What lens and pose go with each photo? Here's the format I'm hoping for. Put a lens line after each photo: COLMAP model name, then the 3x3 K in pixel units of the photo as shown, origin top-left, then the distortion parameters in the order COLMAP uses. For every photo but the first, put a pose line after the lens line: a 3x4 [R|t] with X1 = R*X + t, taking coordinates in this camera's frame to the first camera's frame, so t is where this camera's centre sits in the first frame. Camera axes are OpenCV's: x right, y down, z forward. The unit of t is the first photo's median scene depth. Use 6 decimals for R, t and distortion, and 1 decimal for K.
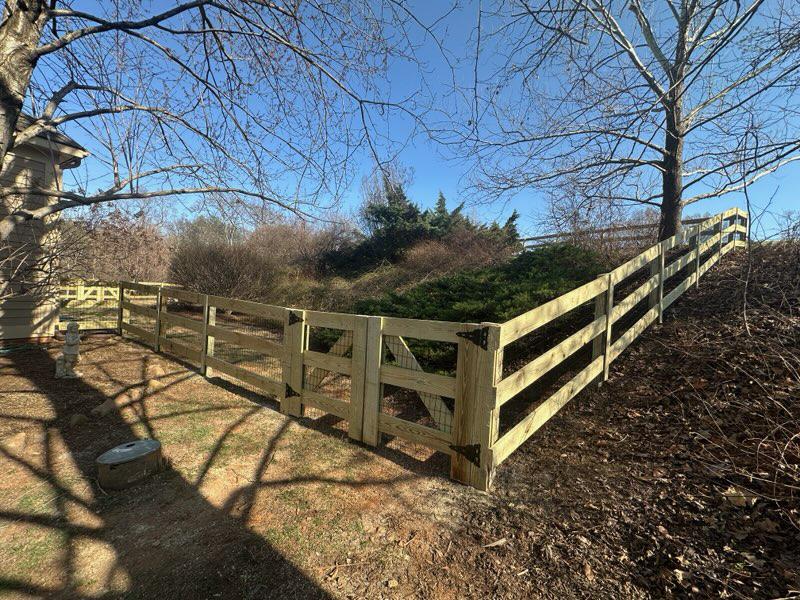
lens RADIAL K [[313.5, 0, 398.3], [0, 313.5, 287.2], [0, 0, 1]] dist [0.000125, -0.000047]
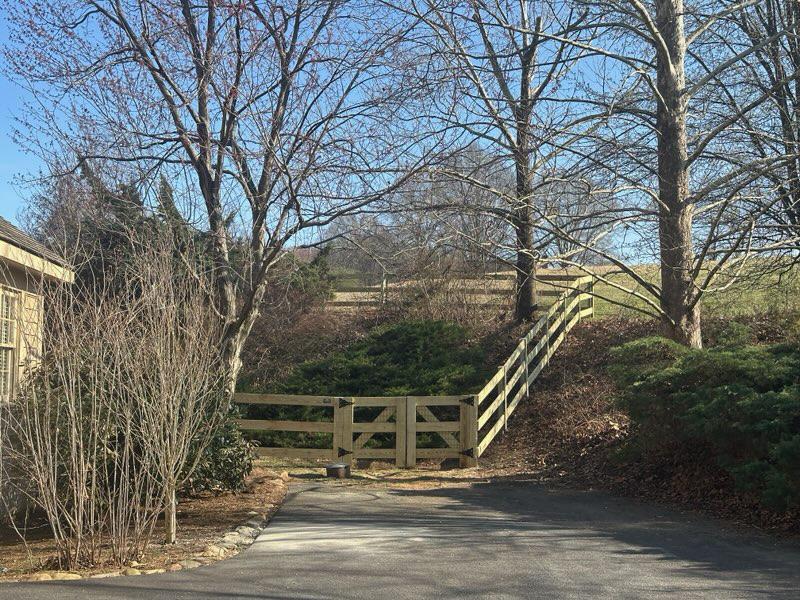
lens RADIAL K [[558.8, 0, 400.0], [0, 558.8, 300.0], [0, 0, 1]] dist [0.037229, -0.030934]
pose [[0.884038, 0.019444, 0.467010, -1.416719], [0.033847, 0.993848, -0.105450, -0.106608], [-0.466188, 0.109029, 0.877942, -1.632880]]
